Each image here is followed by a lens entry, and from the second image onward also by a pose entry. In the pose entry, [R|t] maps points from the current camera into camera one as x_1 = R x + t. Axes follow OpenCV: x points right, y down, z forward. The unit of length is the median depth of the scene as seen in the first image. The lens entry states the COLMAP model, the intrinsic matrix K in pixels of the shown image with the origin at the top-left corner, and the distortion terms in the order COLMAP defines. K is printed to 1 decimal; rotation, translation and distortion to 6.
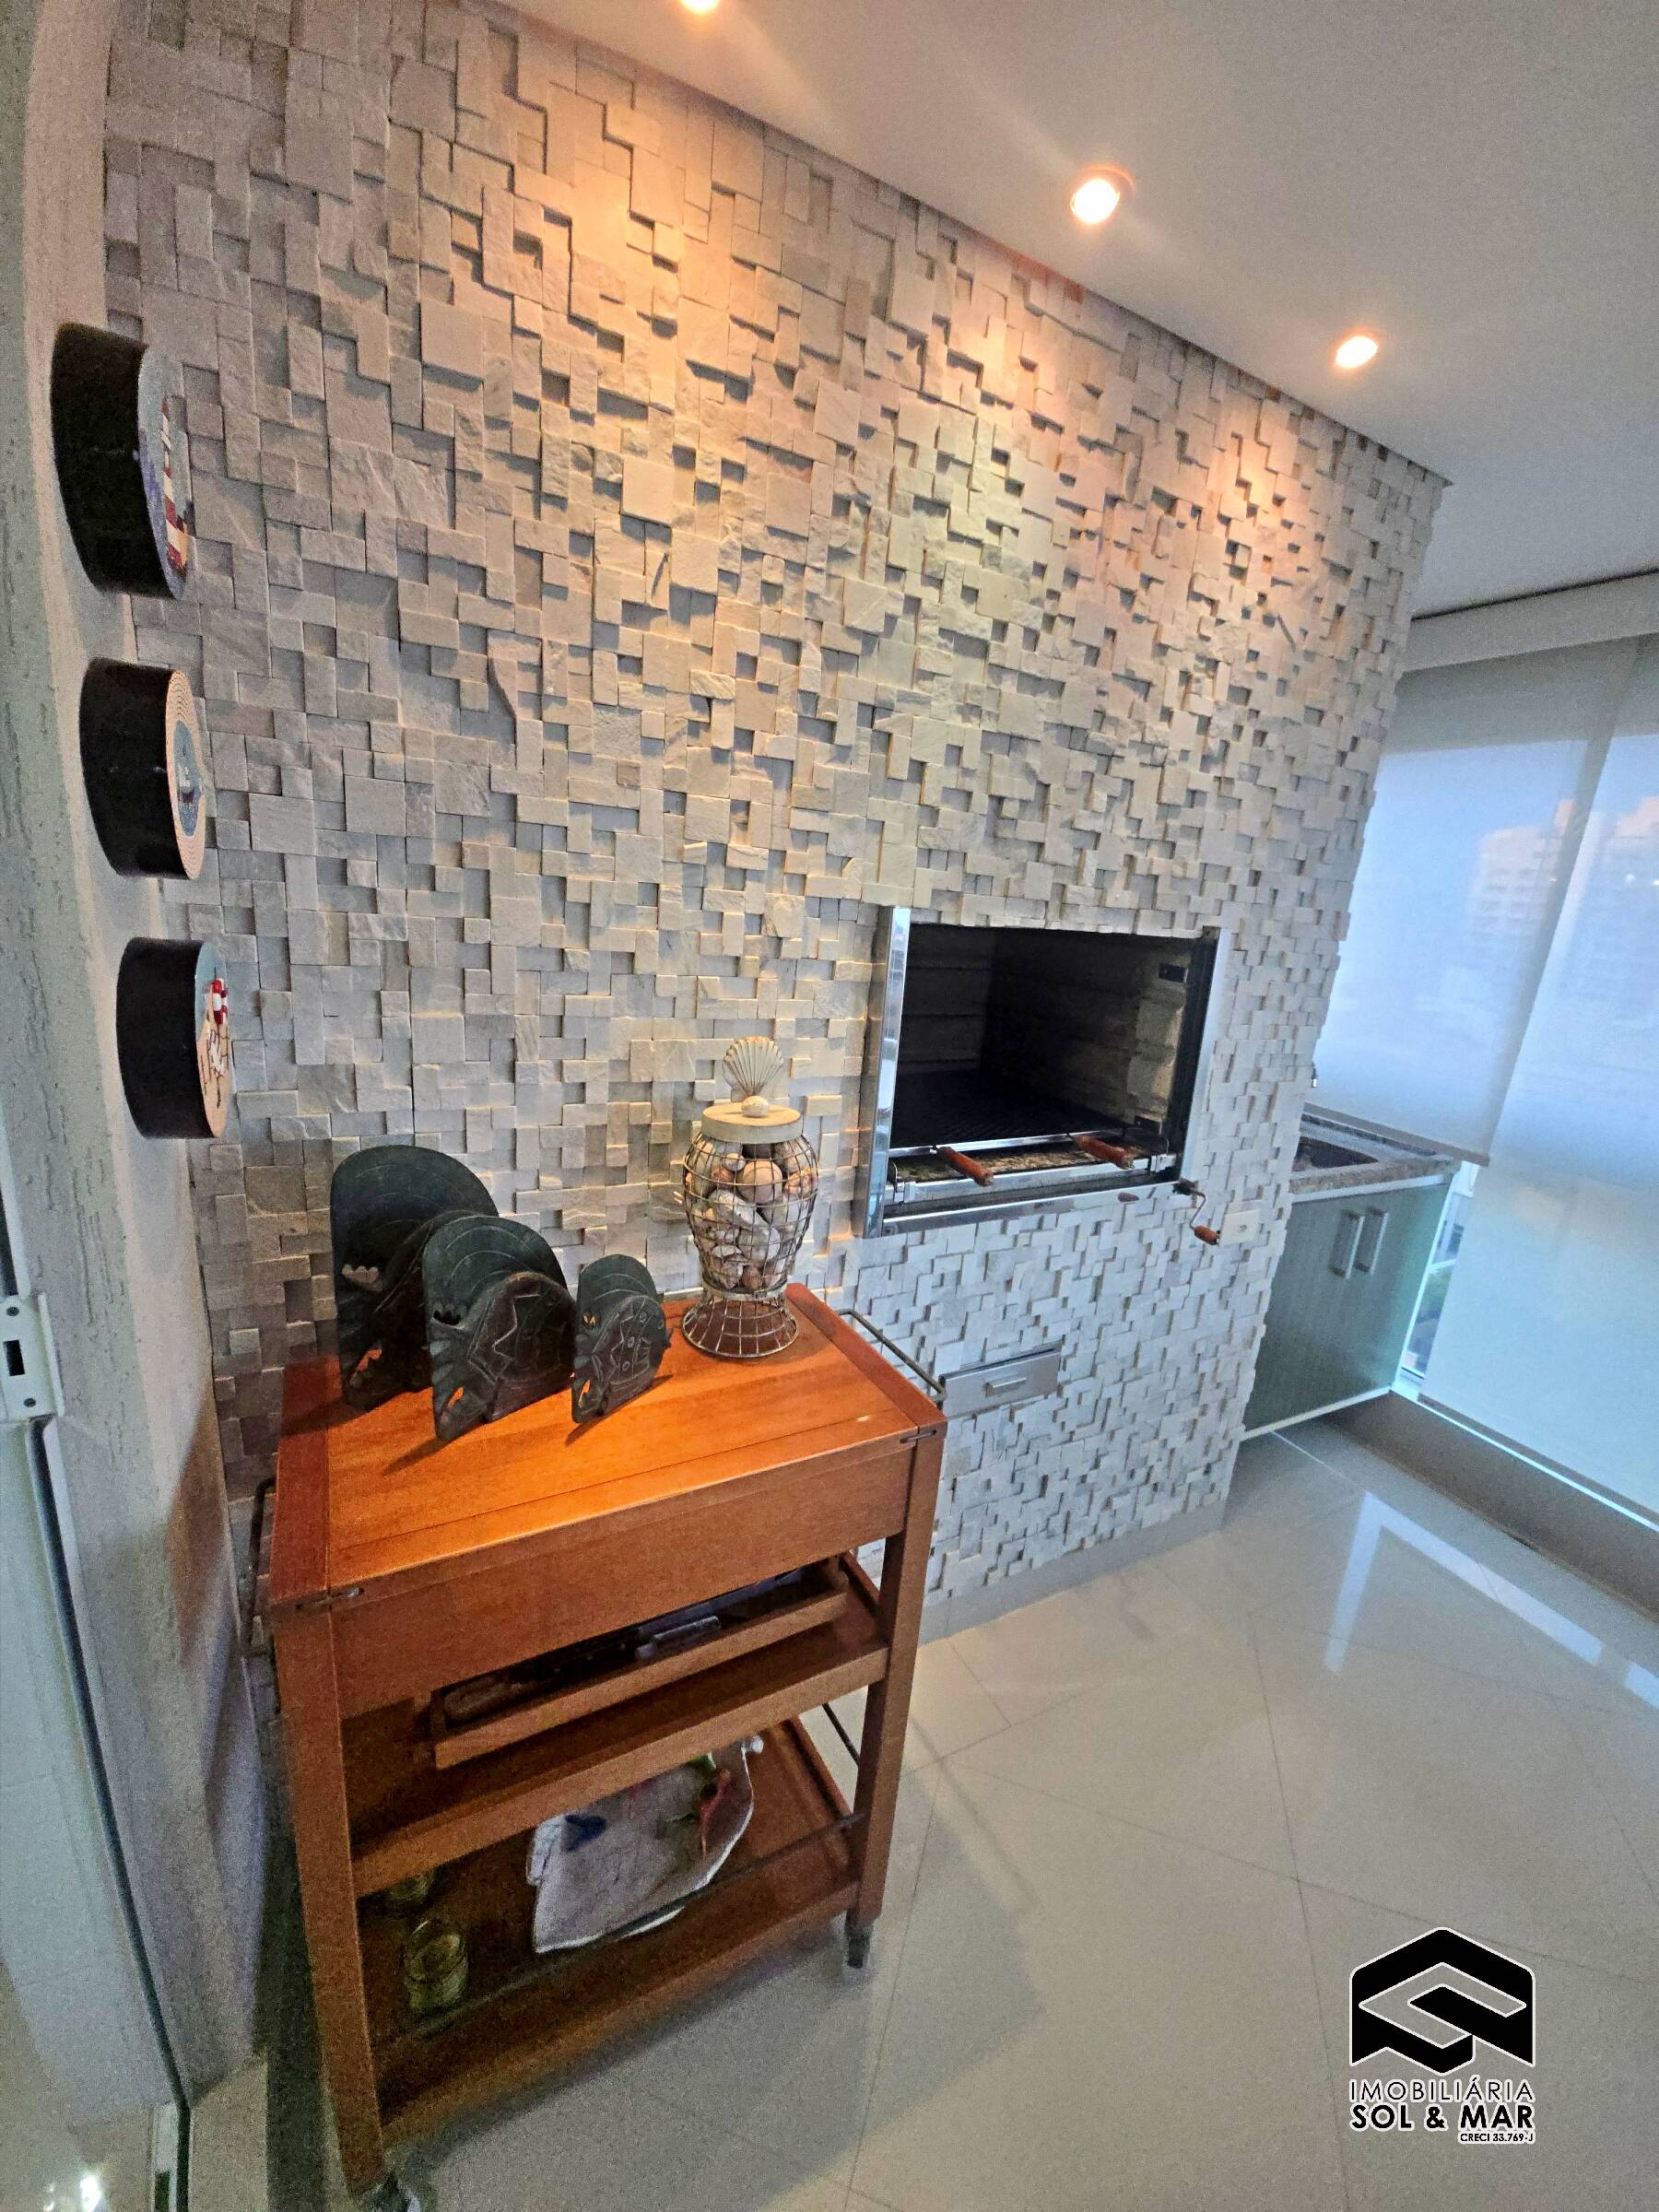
lens RADIAL K [[876.6, 0, 837.1], [0, 876.6, 1110.7], [0, 0, 1]] dist [-0.004043, -0.008709]
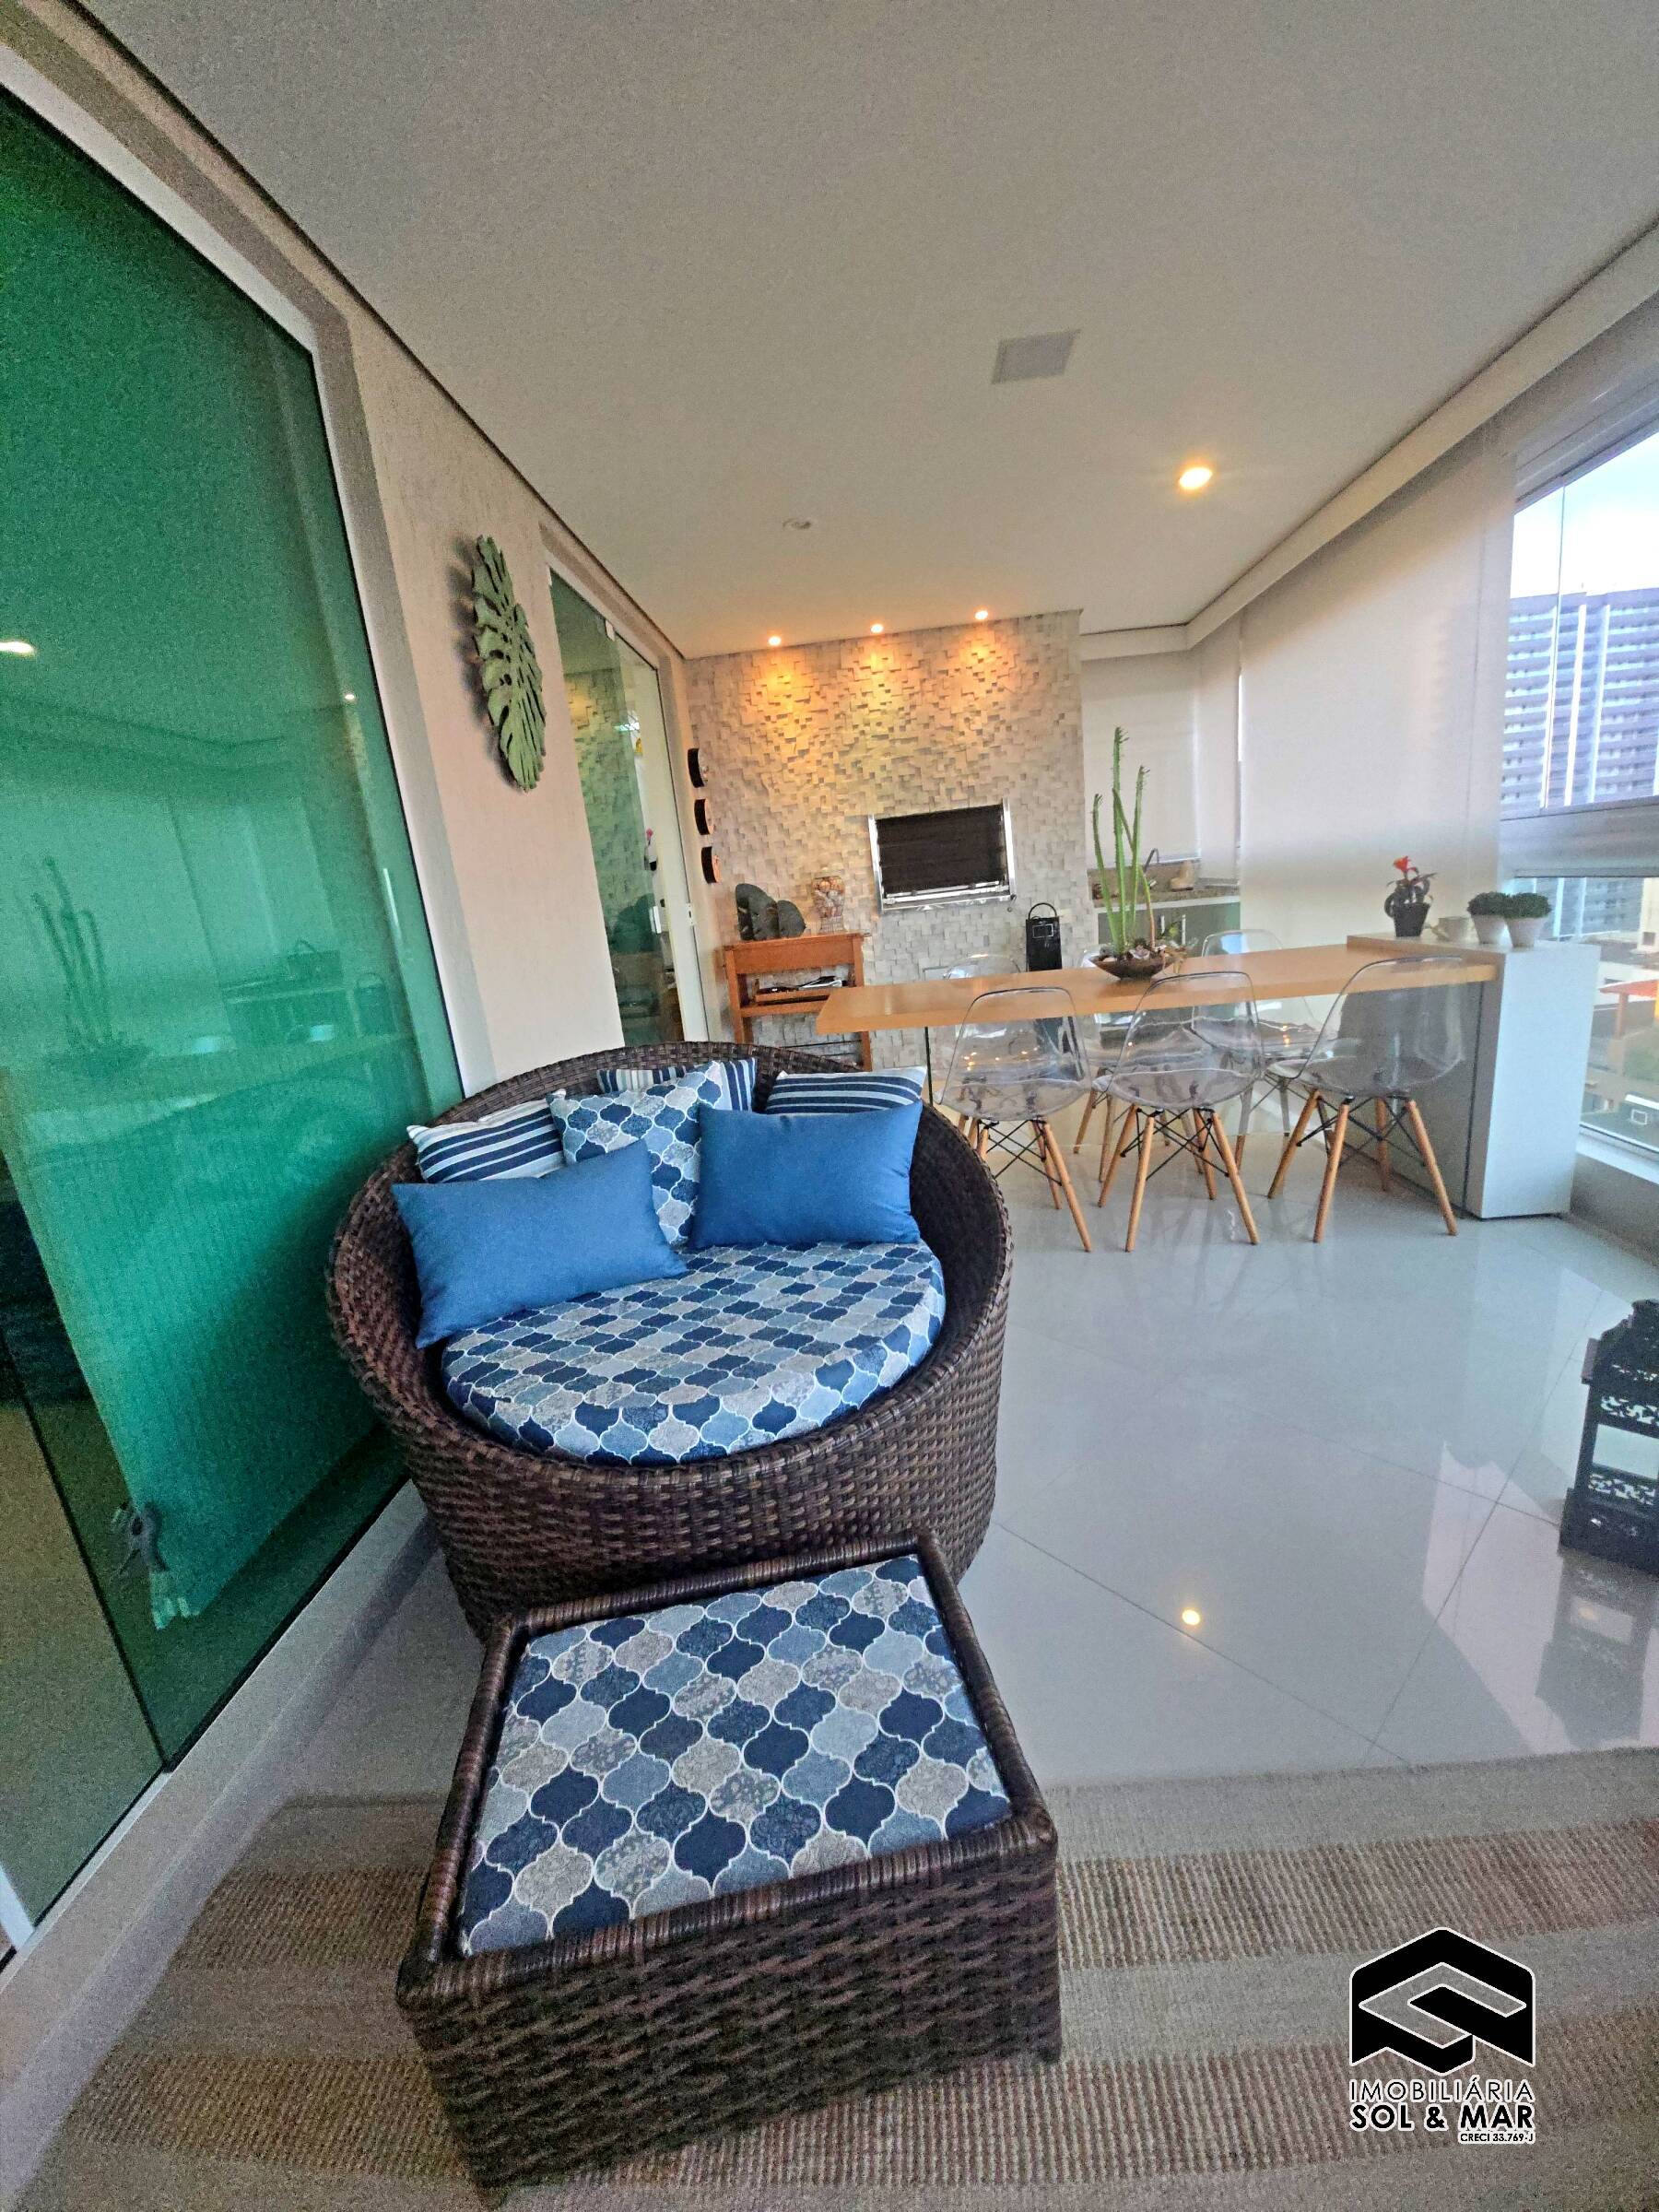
lens RADIAL K [[876.6, 0, 837.1], [0, 876.6, 1110.7], [0, 0, 1]] dist [-0.004043, -0.008709]
pose [[0.842295, -0.036366, -0.537788, 1.985608], [0.039973, 0.999188, -0.004959, 1.069634], [0.537532, -0.017320, 0.843065, -2.282913]]
